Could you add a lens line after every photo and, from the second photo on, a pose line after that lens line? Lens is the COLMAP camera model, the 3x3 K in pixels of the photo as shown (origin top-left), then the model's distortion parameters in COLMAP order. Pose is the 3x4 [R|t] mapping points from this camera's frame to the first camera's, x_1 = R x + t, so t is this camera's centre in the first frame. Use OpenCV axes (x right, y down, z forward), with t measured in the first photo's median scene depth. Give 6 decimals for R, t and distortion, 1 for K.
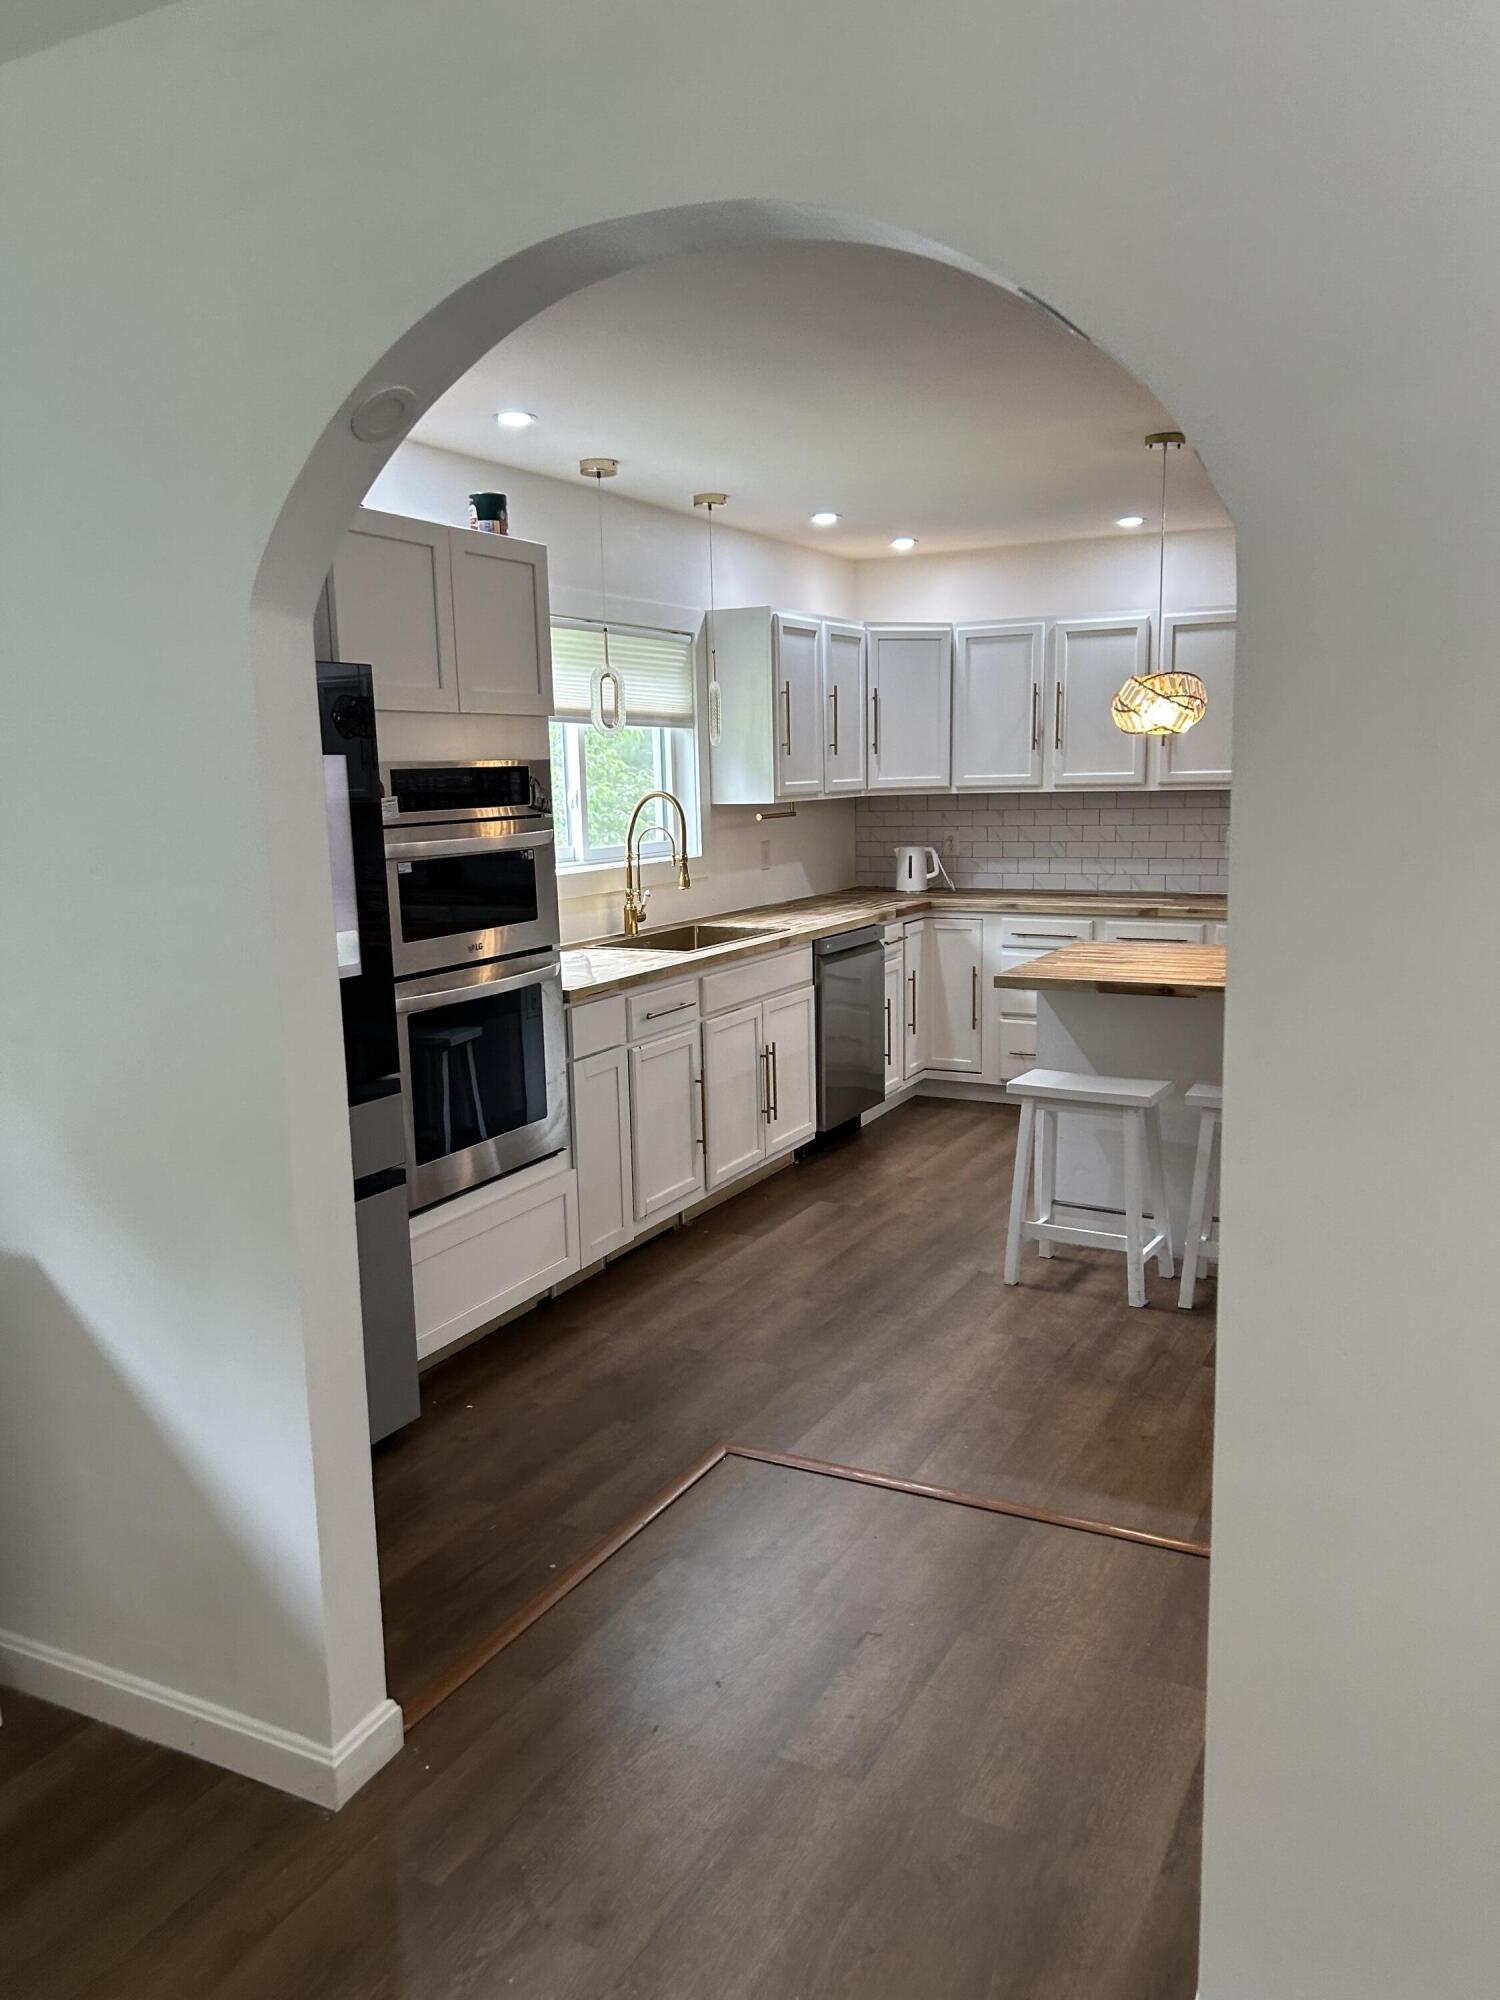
lens RADIAL K [[1502.7, 0, 754.6], [0, 1502.7, 1029.1], [0, 0, 1]] dist [0.071980, -0.089938]
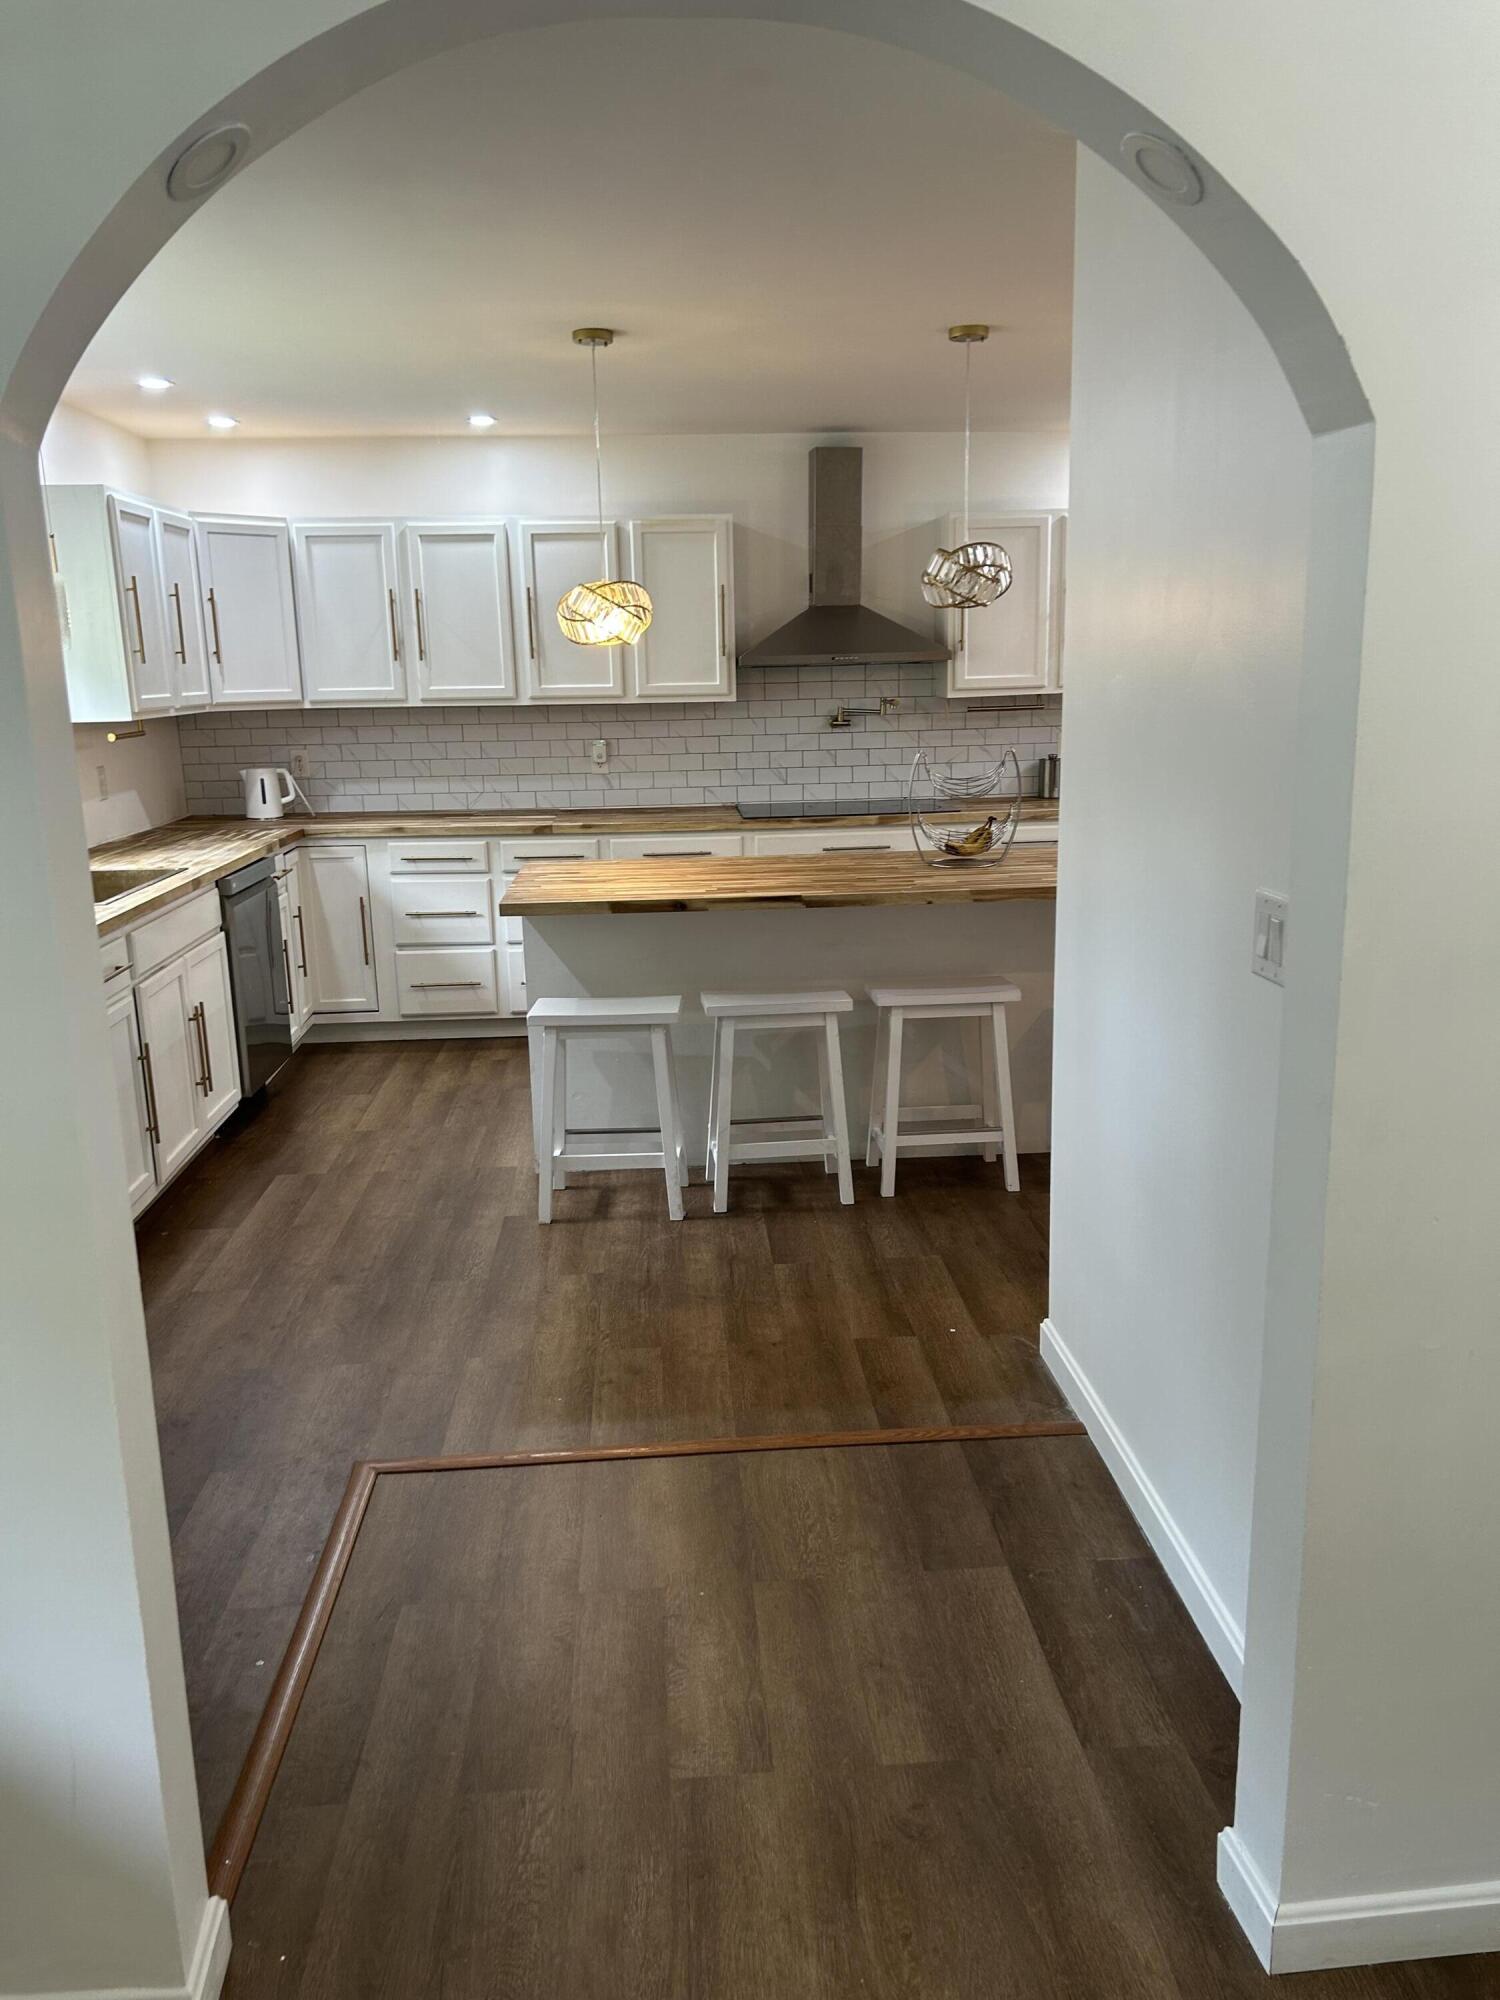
lens RADIAL K [[1502.7, 0, 759.3], [0, 1502.7, 1025.0], [0, 0, 1]] dist [0.071980, -0.089938]
pose [[0.854020, -0.117915, 0.506701, -0.170365], [0.092594, 0.992876, 0.074991, -0.014345], [-0.511934, -0.017127, 0.858854, 0.101562]]
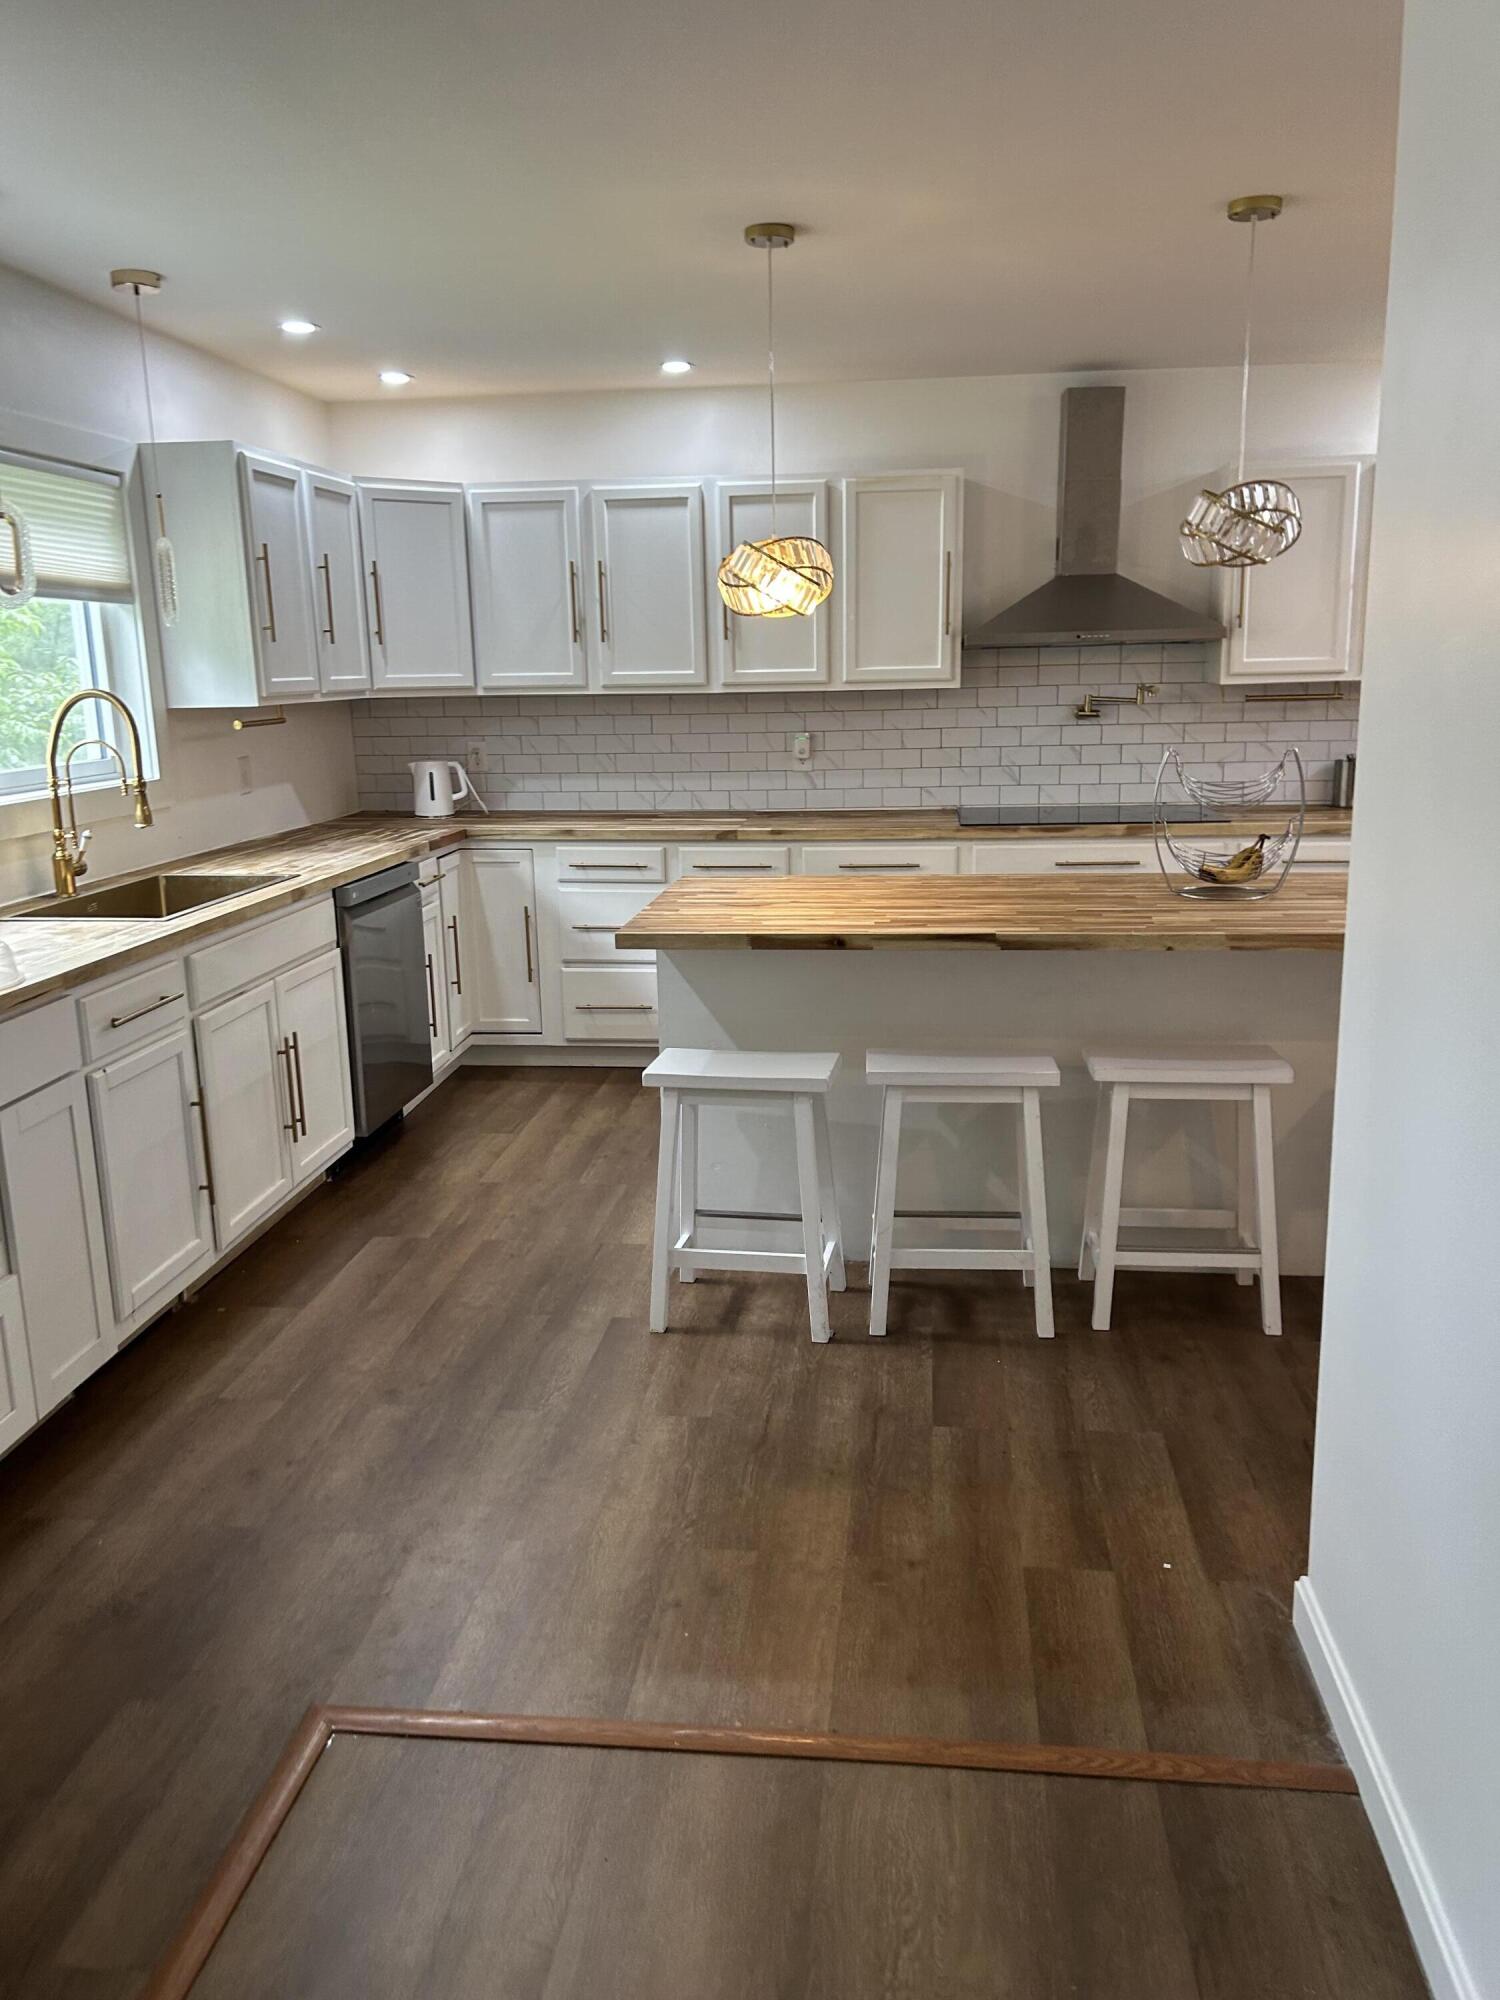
lens RADIAL K [[1502.7, 0, 761.4], [0, 1502.7, 998.2], [0, 0, 1]] dist [0.071980, -0.089938]
pose [[0.933847, -0.075529, 0.349607, -0.034711], [0.062117, 0.996844, 0.049434, -0.033047], [-0.352238, -0.024447, 0.935591, 0.244614]]
